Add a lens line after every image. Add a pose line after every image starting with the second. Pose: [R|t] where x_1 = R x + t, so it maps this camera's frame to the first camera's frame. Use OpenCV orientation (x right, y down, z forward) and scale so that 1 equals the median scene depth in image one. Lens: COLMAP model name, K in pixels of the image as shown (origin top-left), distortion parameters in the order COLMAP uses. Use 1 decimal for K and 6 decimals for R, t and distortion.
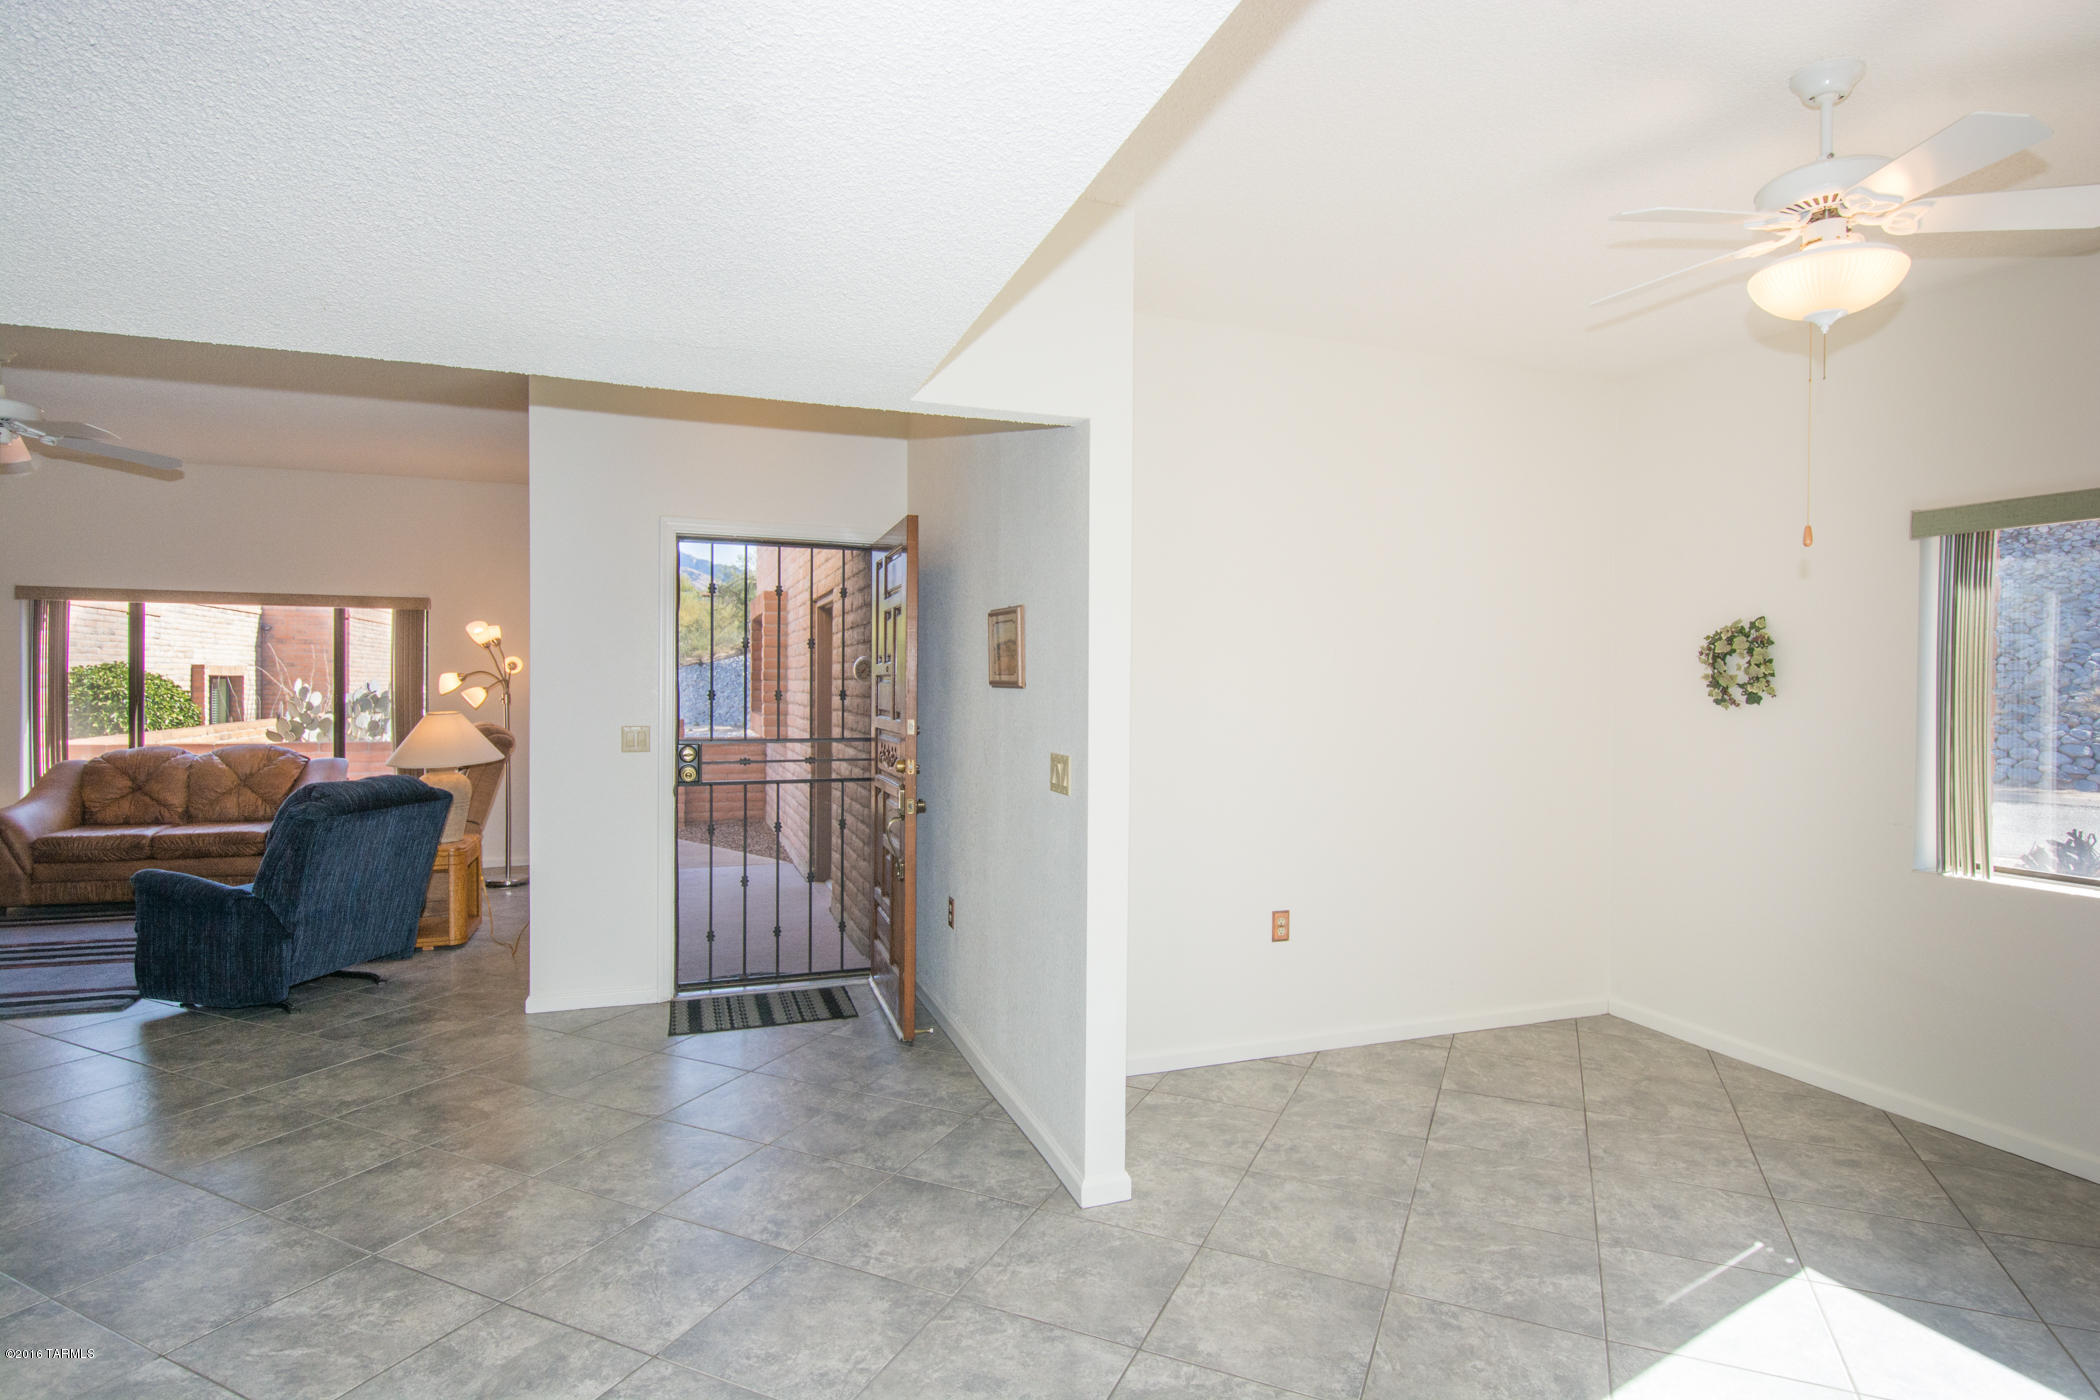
lens RADIAL K [[1097.5, 0, 1030.6], [0, 1097.5, 694.5], [0, 0, 1]] dist [0.011383, -0.008667]
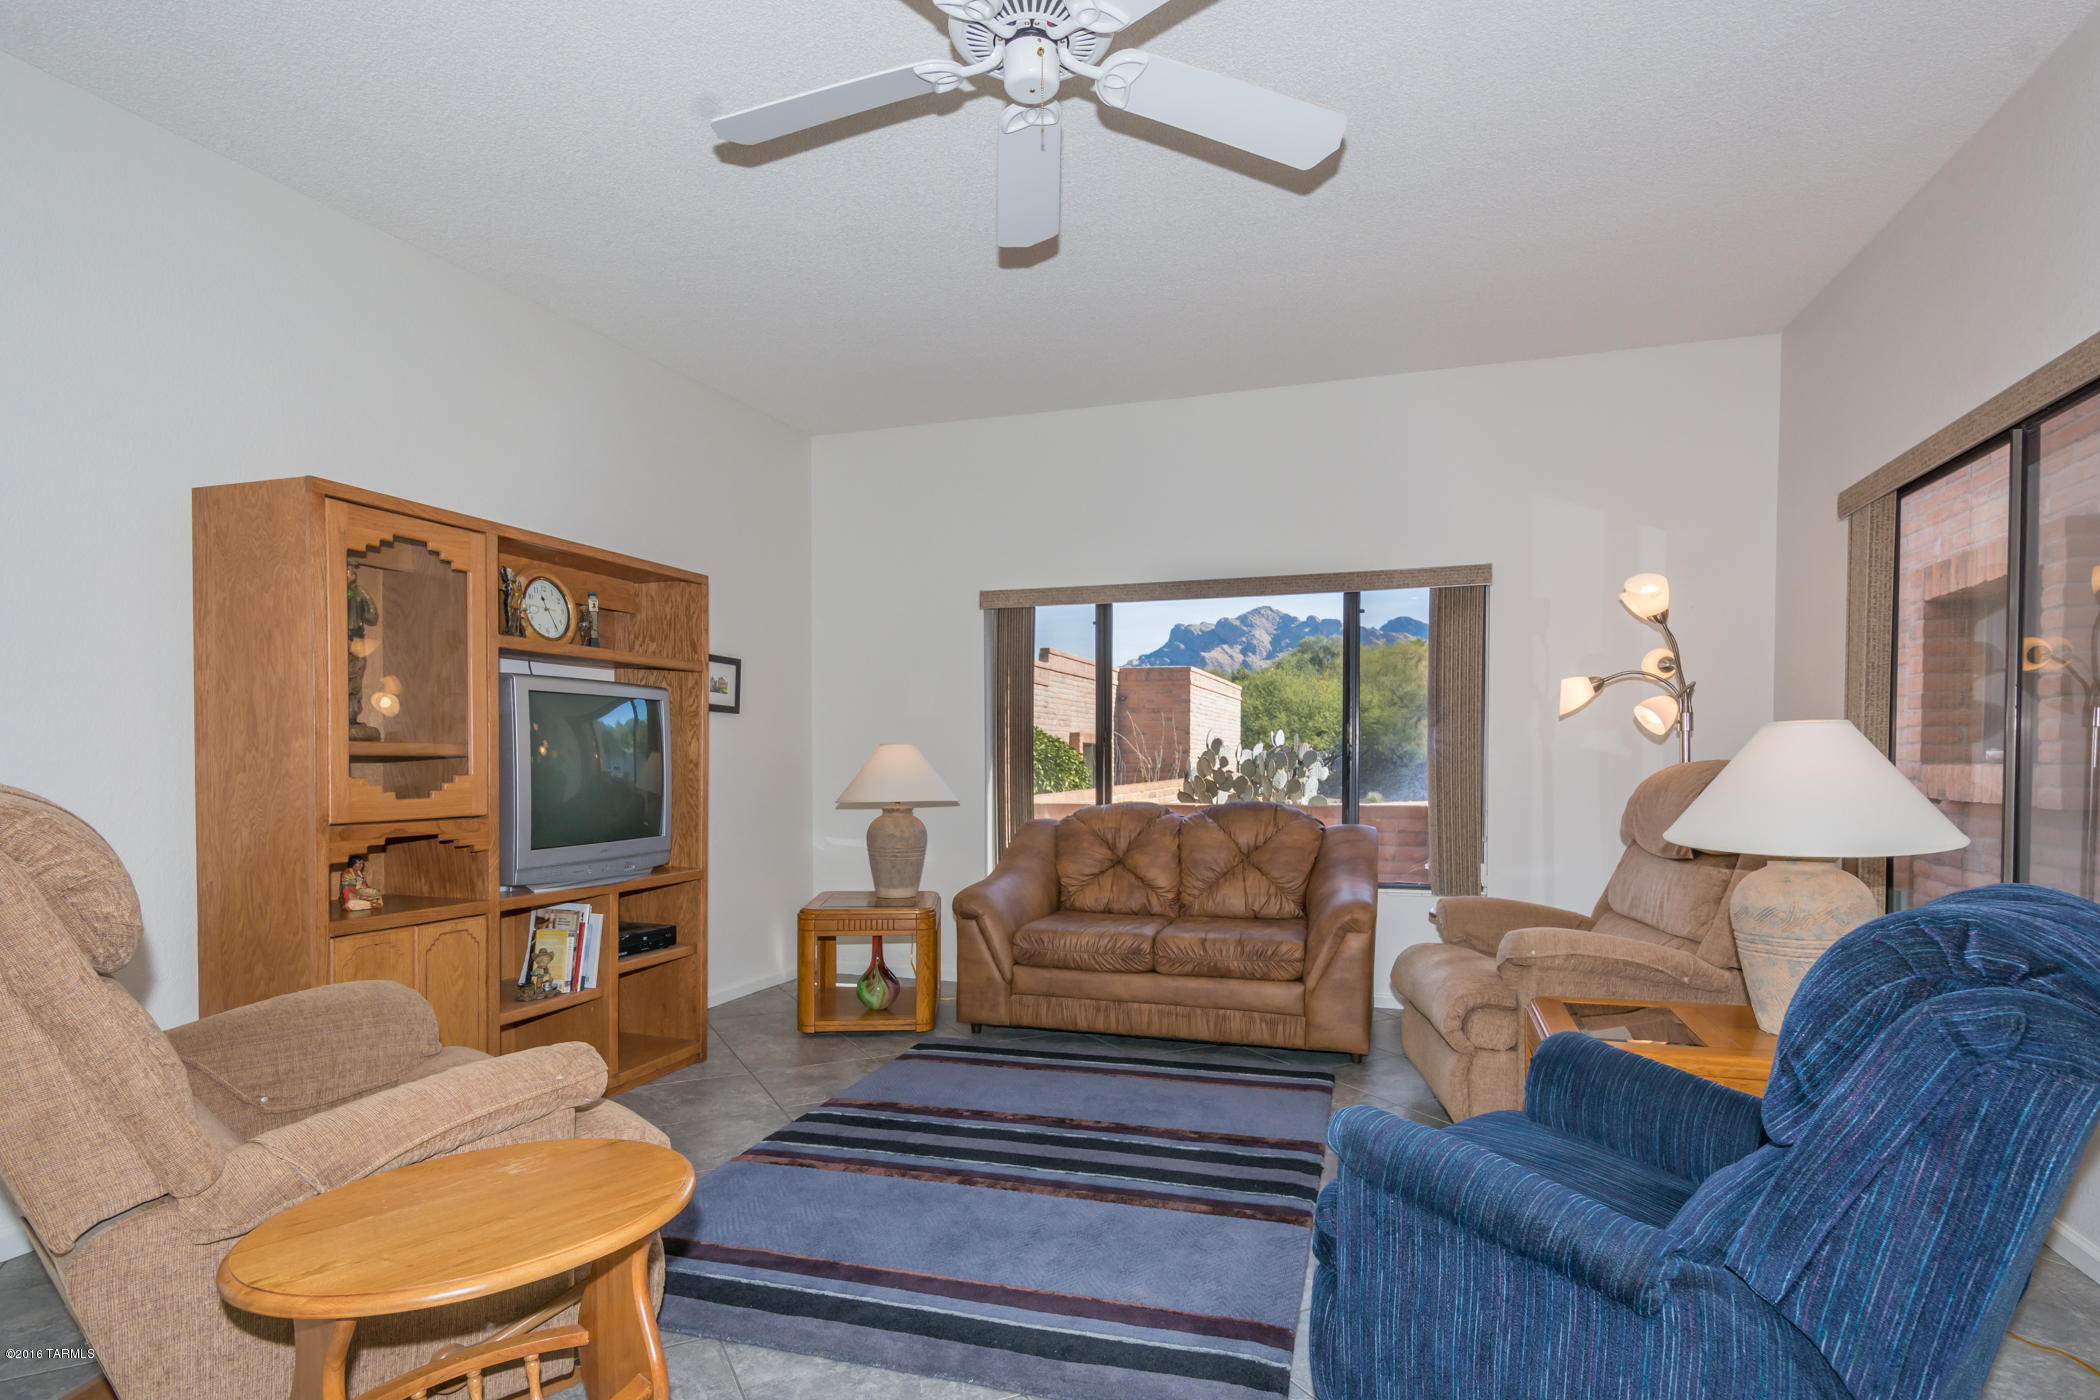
lens RADIAL K [[1097.5, 0, 1067.2], [0, 1097.5, 799.9], [0, 0, 1]] dist [0.011383, -0.008667]
pose [[0.811216, 0.011910, -0.584625, -0.411451], [0.004377, 0.999641, 0.026437, 0.026267], [0.584730, -0.024005, 0.810873, 0.399193]]
